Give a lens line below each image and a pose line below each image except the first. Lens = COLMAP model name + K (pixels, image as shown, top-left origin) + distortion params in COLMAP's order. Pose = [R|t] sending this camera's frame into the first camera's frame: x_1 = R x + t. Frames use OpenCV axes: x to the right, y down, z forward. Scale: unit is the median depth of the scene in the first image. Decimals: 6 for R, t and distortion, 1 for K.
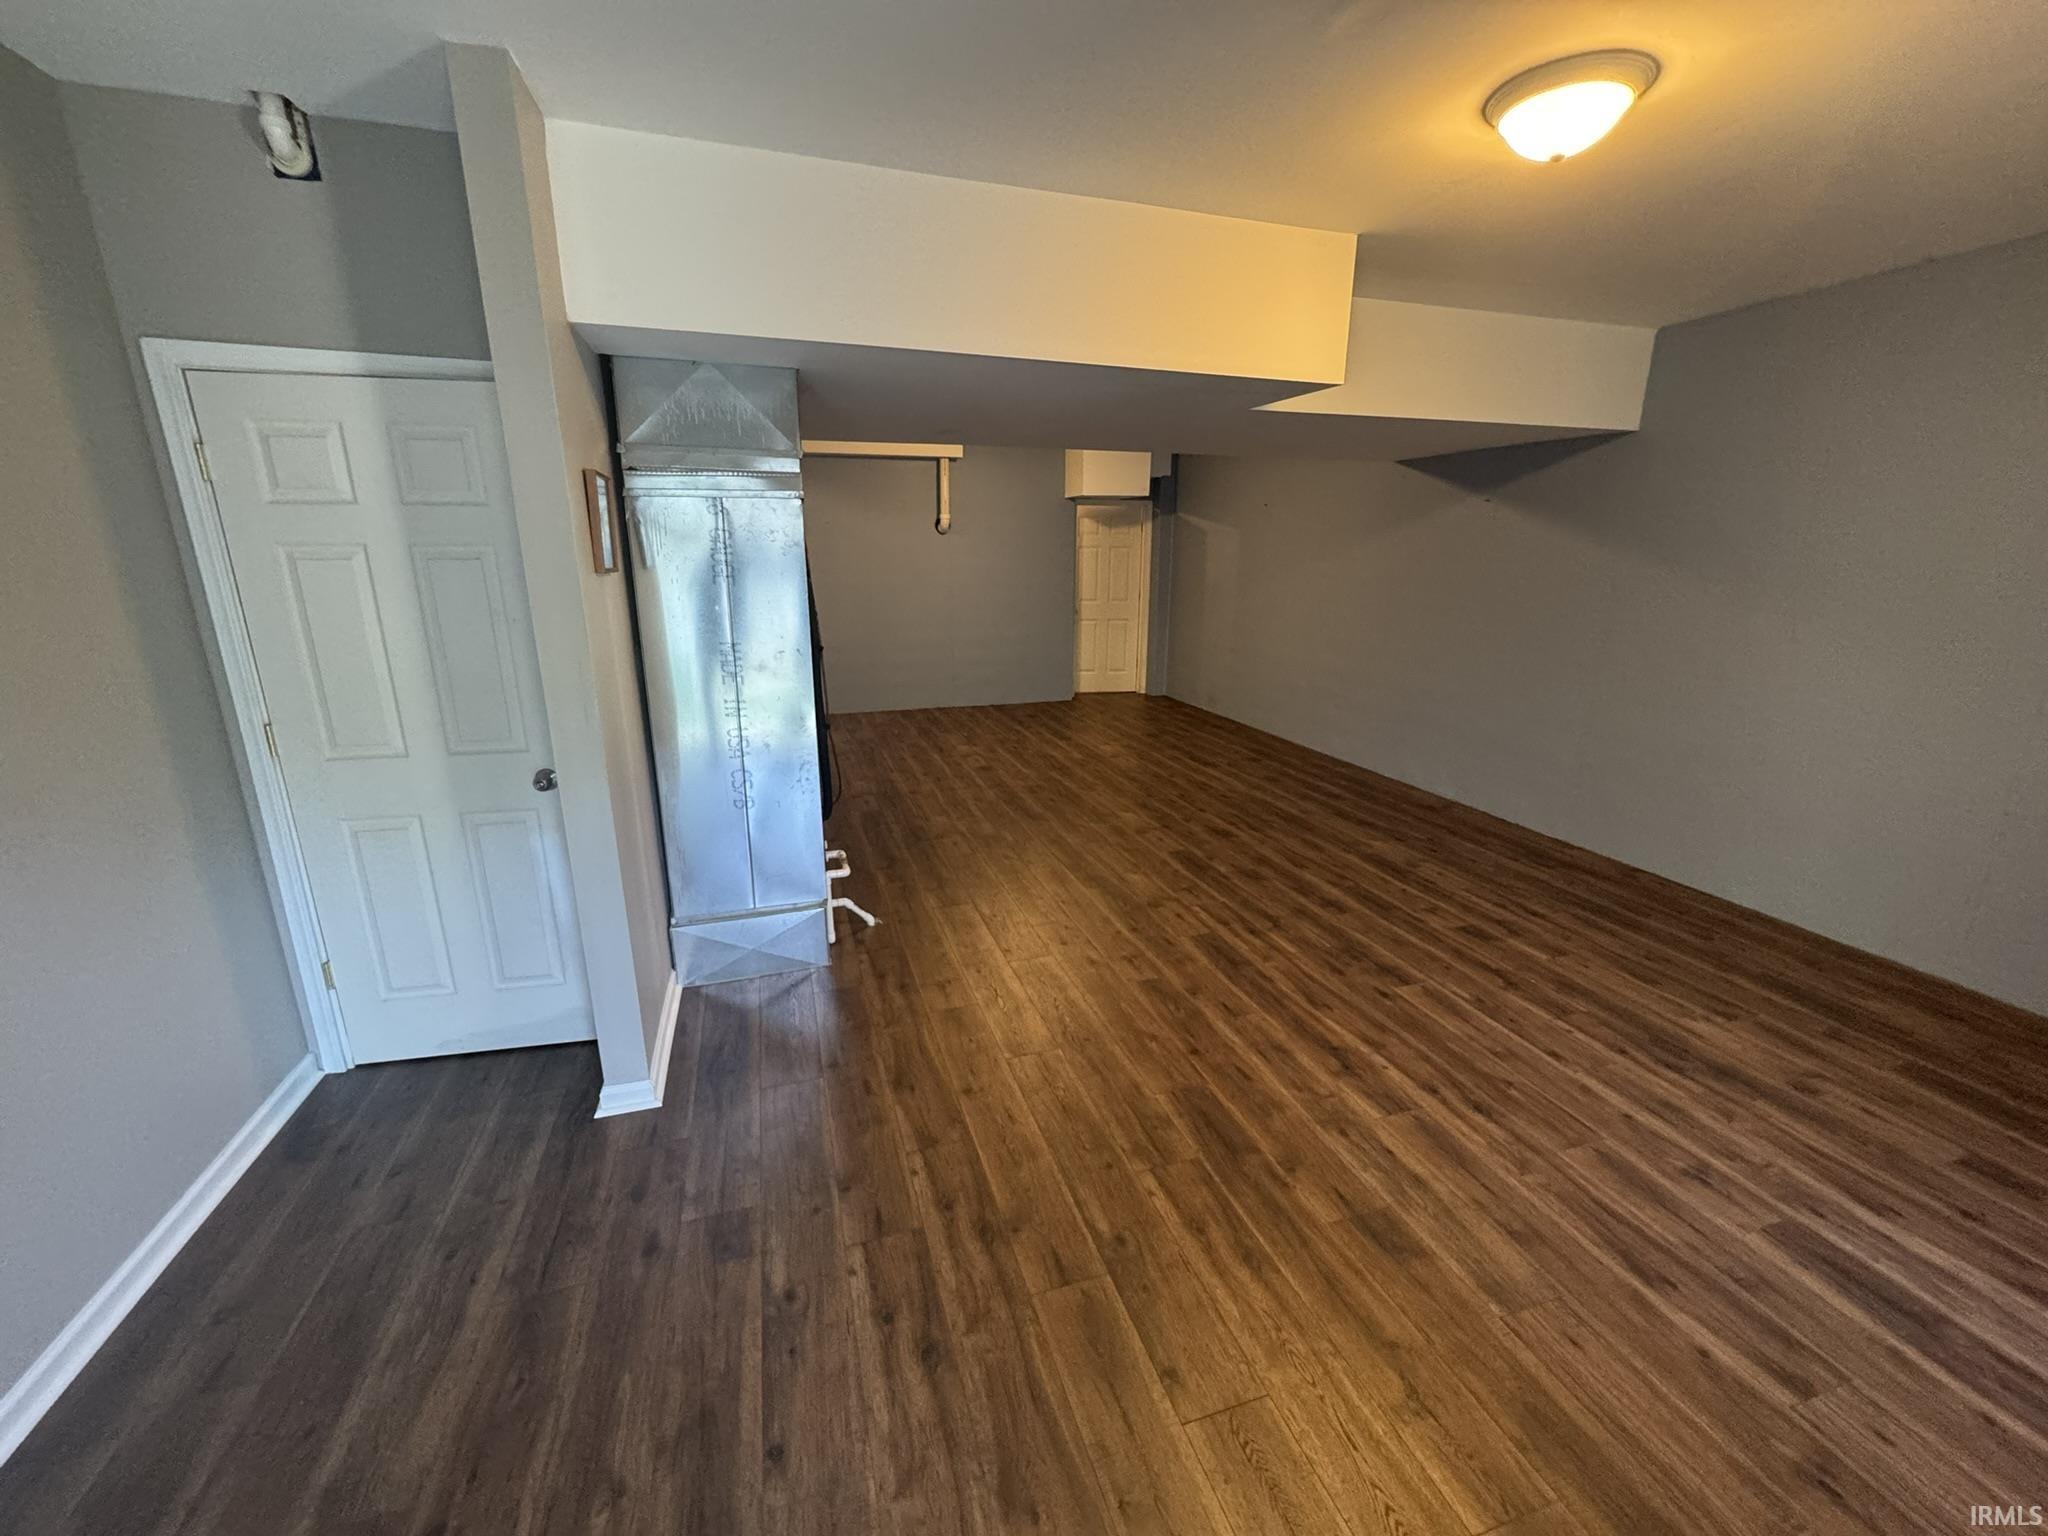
lens RADIAL K [[817.6, 0, 1022.8], [0, 817.6, 767.2], [0, 0, 1]] dist [-0.001345, 0.000044]
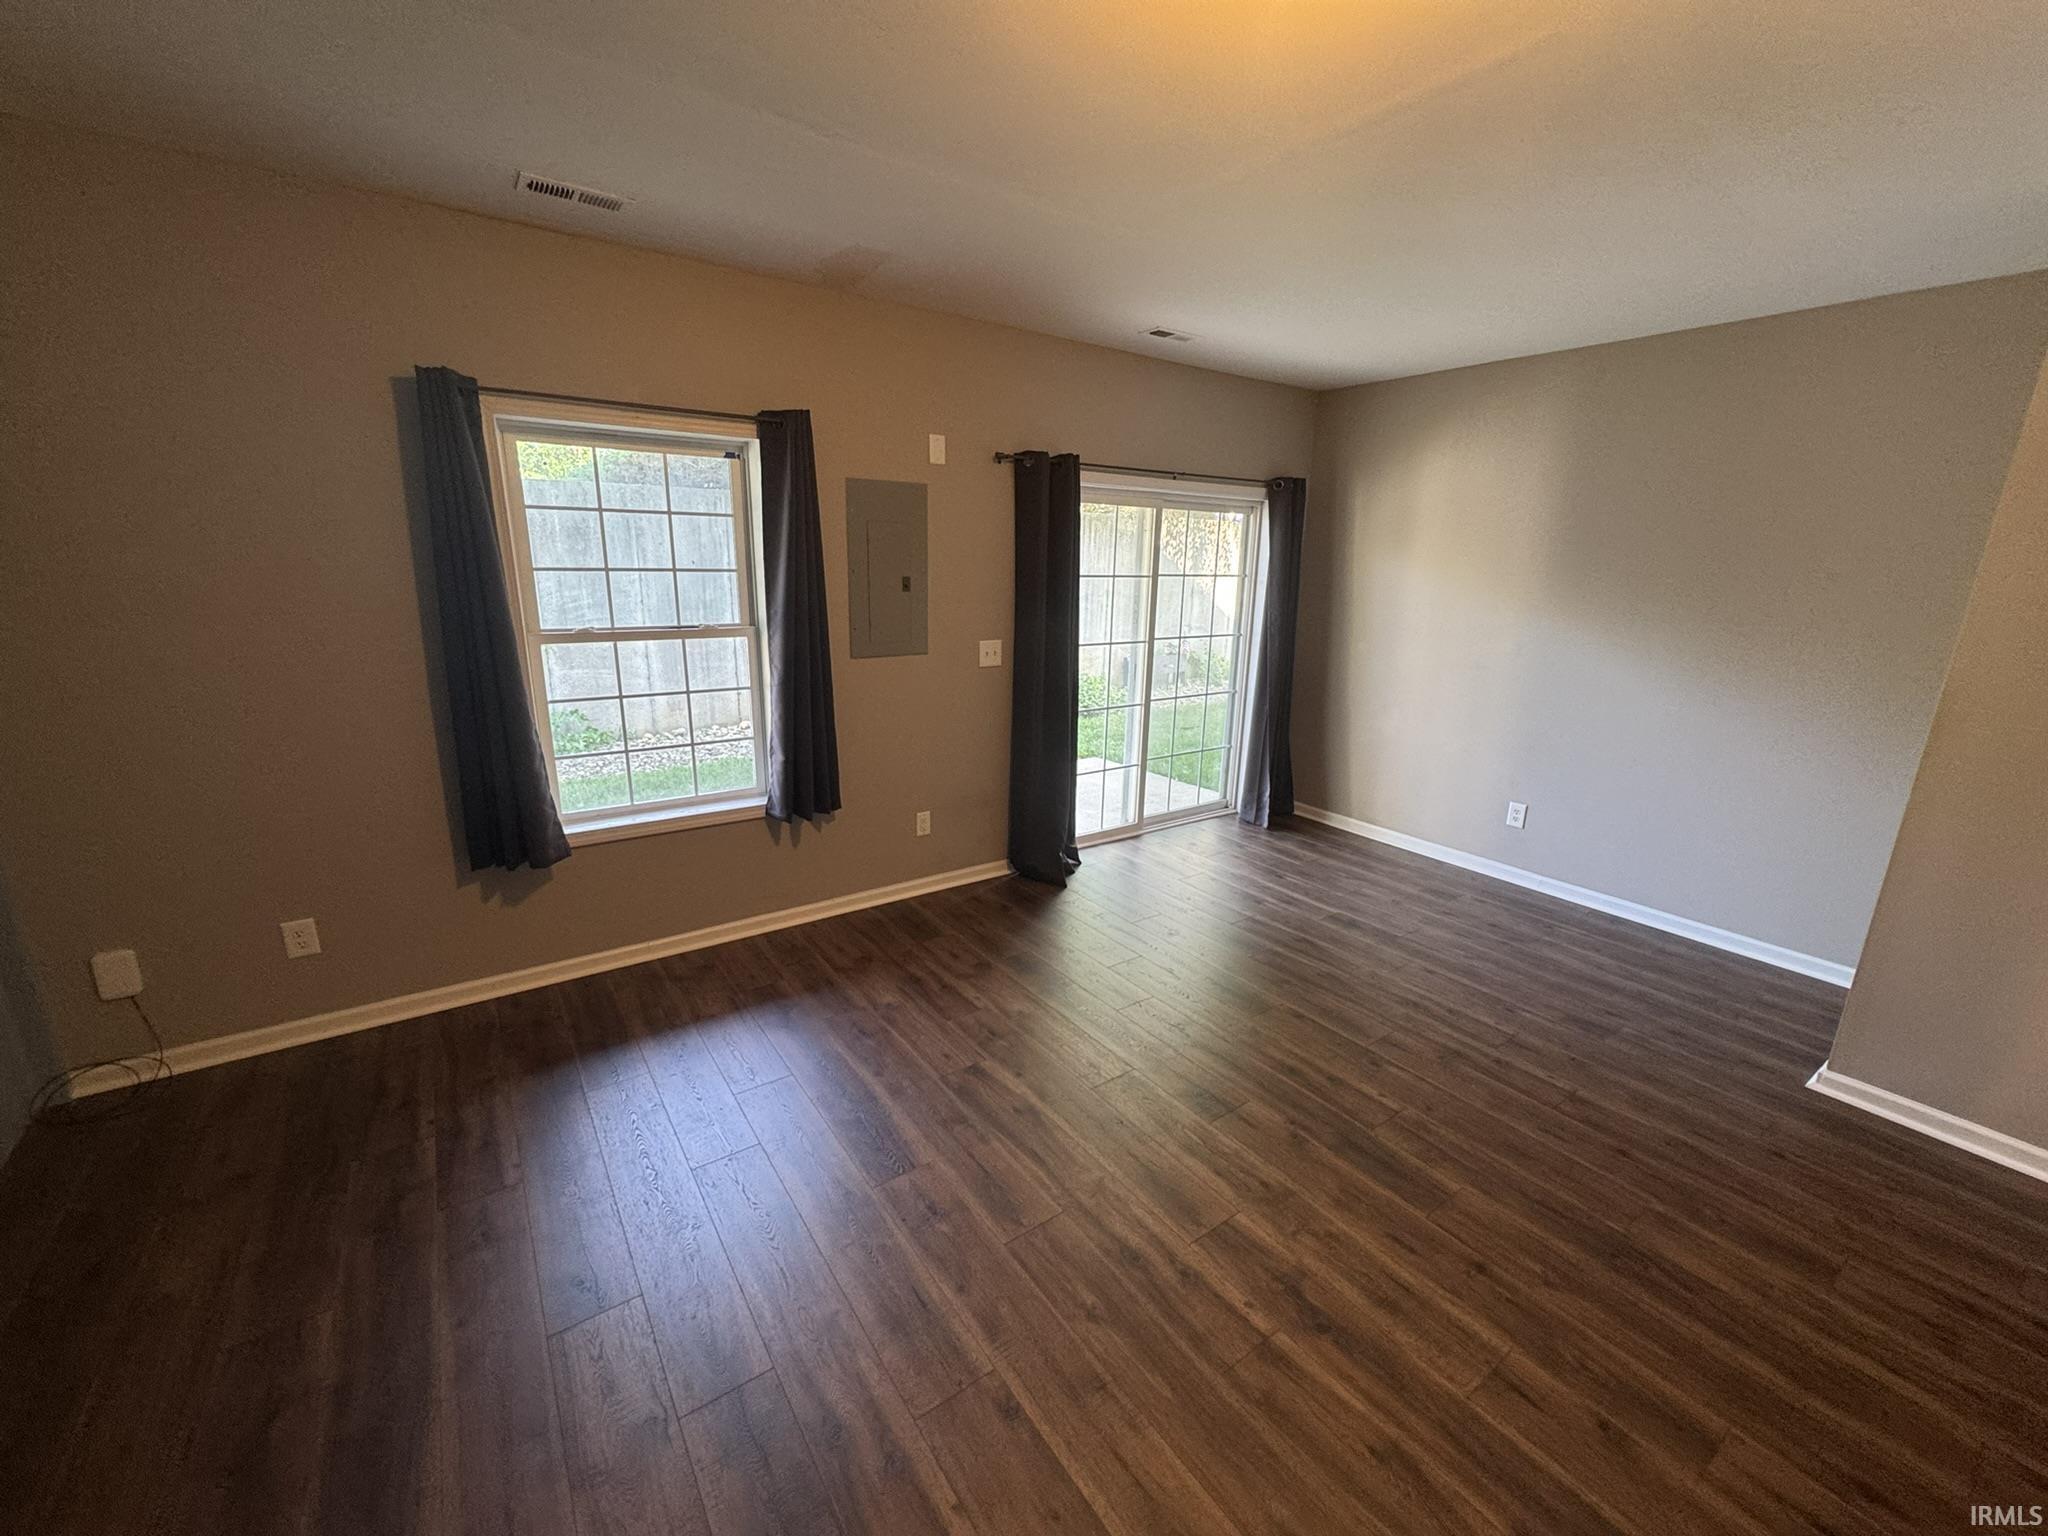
lens RADIAL K [[817.6, 0, 1022.8], [0, 817.6, 767.2], [0, 0, 1]] dist [-0.001345, 0.000044]
pose [[-0.952969, 0.056031, -0.297845, 0.618889], [-0.098734, 0.871752, 0.479896, -0.275731], [0.286536, 0.486733, -0.825220, 0.988257]]
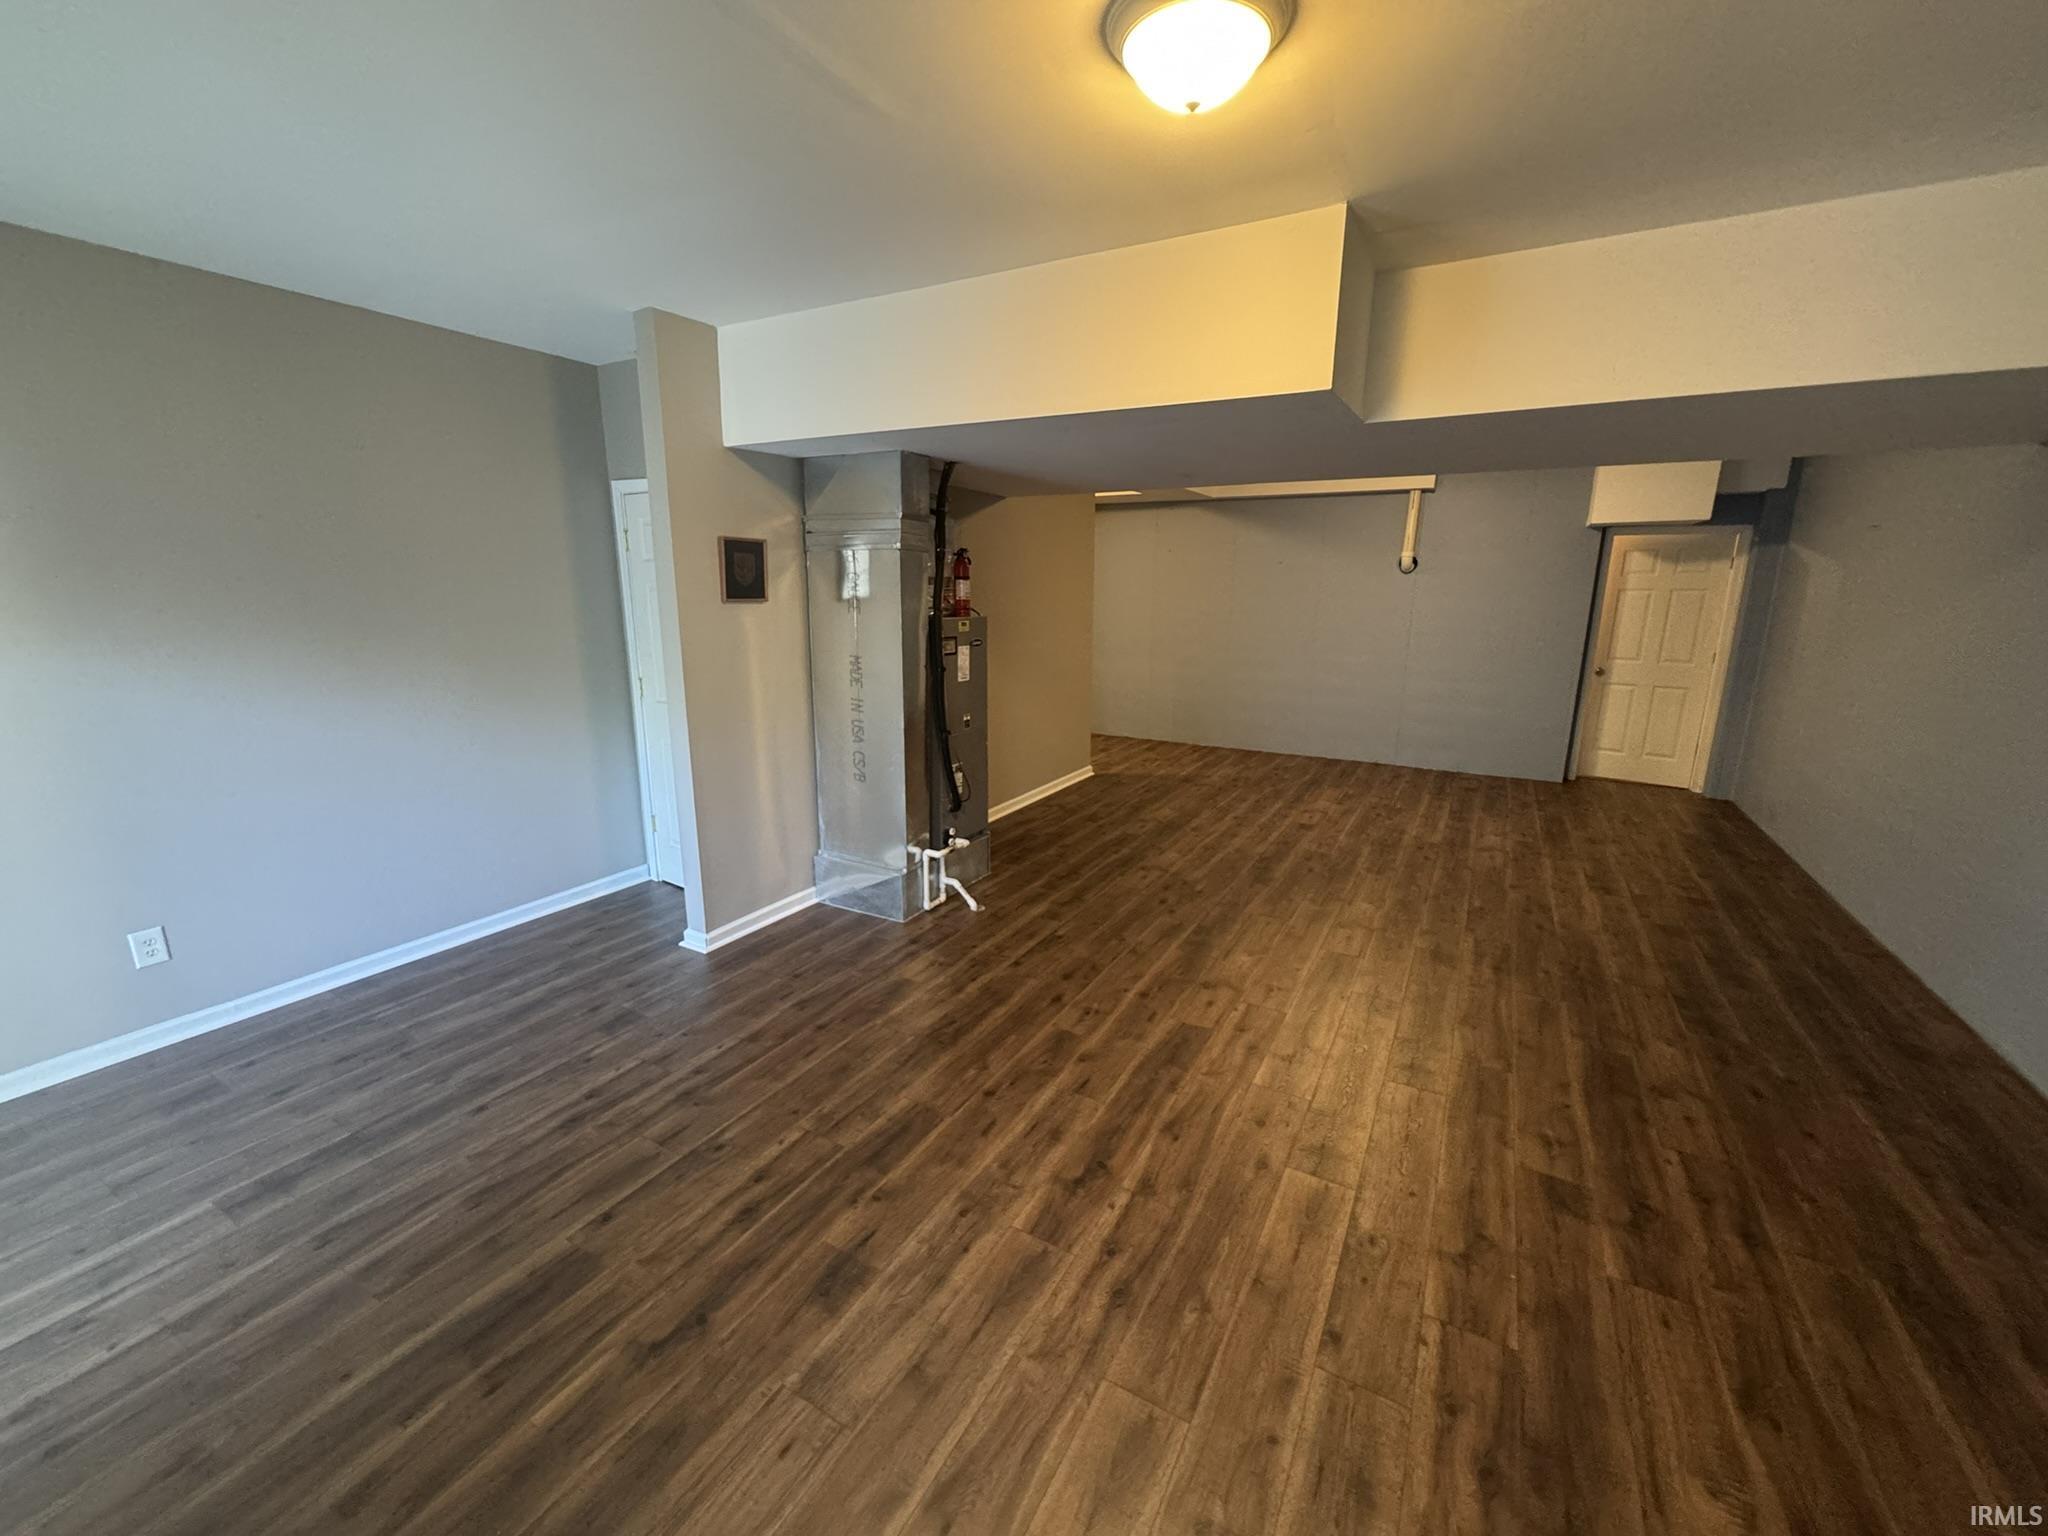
lens RADIAL K [[817.6, 0, 1022.8], [0, 817.6, 767.2], [0, 0, 1]] dist [-0.001345, 0.000044]
pose [[0.679794, 0.165764, -0.714425, 0.685522], [-0.197230, 0.979557, 0.039612, -0.067003], [0.706386, 0.113978, 0.698590, 0.227652]]
